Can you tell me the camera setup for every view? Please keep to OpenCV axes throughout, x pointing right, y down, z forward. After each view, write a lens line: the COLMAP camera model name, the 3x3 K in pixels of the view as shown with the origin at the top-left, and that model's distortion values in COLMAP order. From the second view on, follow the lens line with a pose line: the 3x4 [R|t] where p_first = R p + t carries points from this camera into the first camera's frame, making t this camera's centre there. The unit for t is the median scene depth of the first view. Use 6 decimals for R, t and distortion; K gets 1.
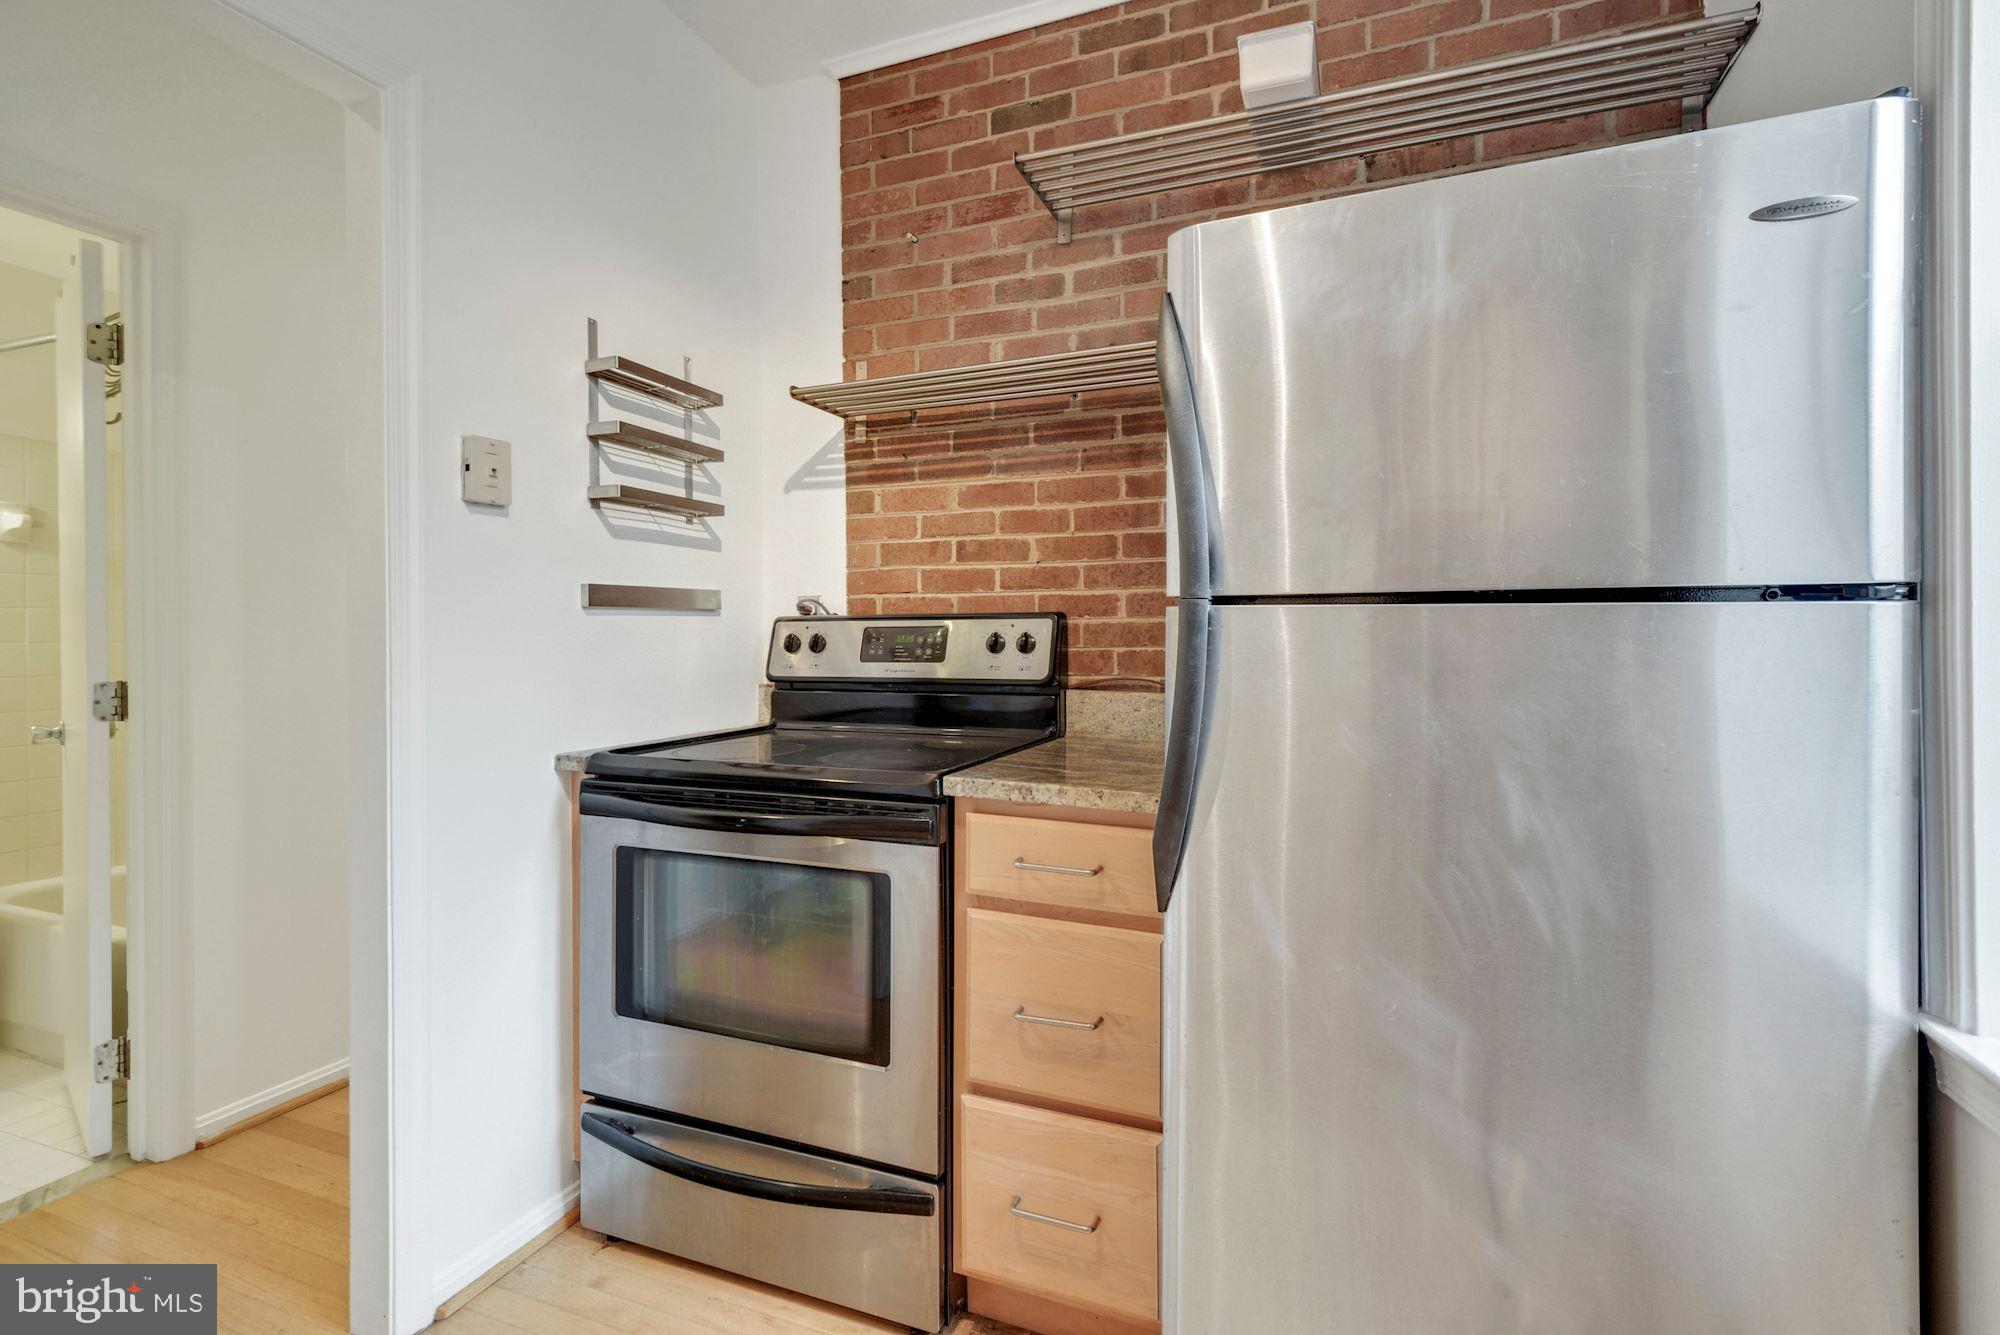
lens RADIAL K [[883.1, 0, 1042.9], [0, 883.1, 651.7], [0, 0, 1]] dist [0.008405, -0.009135]
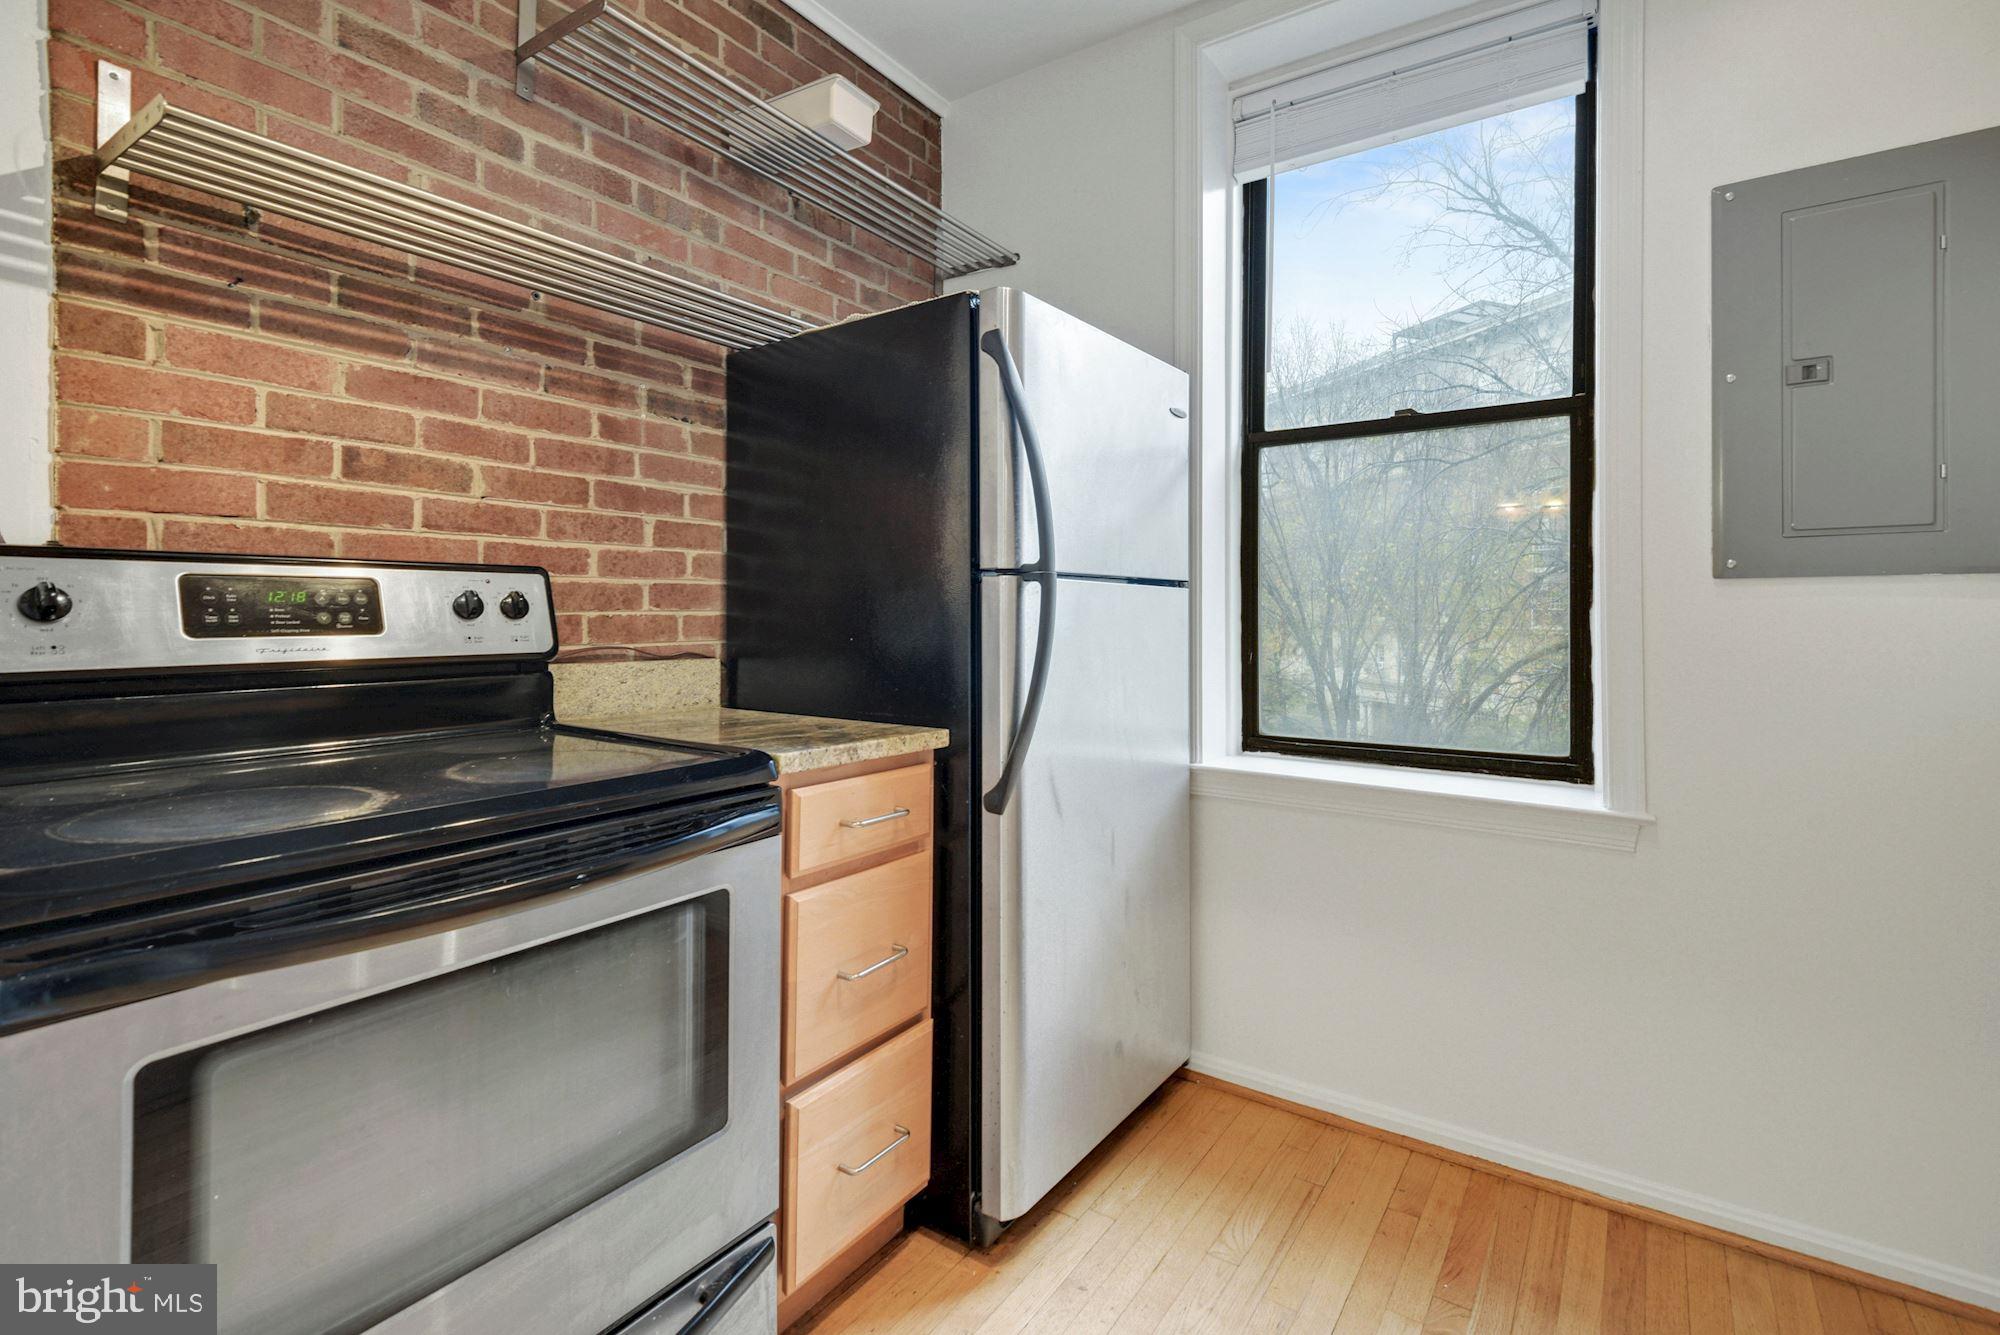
lens RADIAL K [[883.1, 0, 1028.7], [0, 883.1, 617.9], [0, 0, 1]] dist [0.008405, -0.009135]
pose [[0.224651, -0.003986, 0.974431, -0.631344], [0.011484, 0.999933, 0.001442, 0.004763], [-0.974372, 0.010866, 0.224681, 0.383345]]
